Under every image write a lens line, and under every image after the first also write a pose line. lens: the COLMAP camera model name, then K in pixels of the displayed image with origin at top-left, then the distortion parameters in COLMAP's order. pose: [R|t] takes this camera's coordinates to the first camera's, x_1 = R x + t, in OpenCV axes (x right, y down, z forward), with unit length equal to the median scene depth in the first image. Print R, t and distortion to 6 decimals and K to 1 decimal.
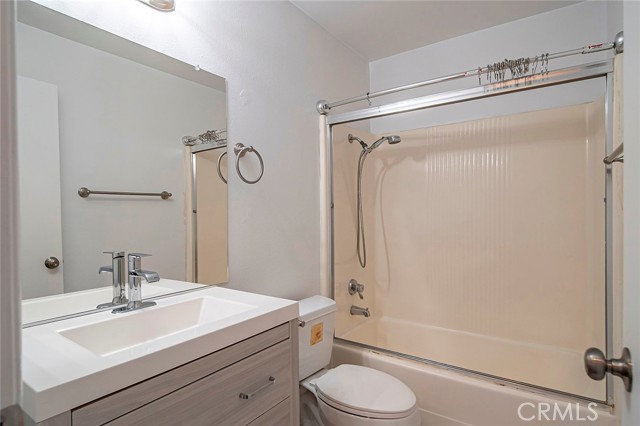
lens RADIAL K [[341.3, 0, 318.8], [0, 341.3, 215.9], [0, 0, 1]] dist [0.015058, 0.000091]
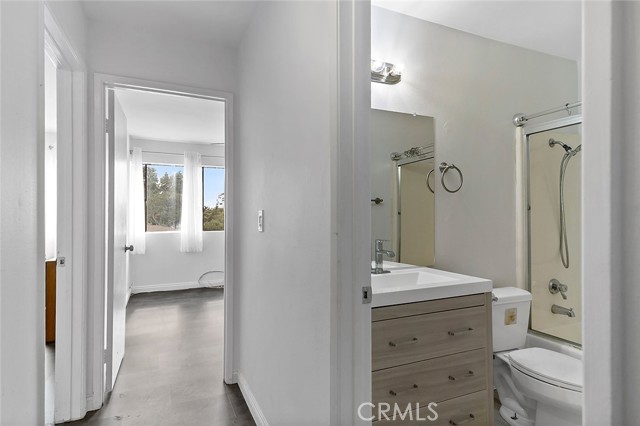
lens RADIAL K [[341.3, 0, 317.7], [0, 341.3, 216.0], [0, 0, 1]] dist [0.015058, 0.000091]
pose [[0.855070, 0.002143, -0.518507, 0.031016], [-0.004206, 0.999987, -0.002803, 0.001638], [0.518495, 0.004578, 0.855069, -0.295982]]
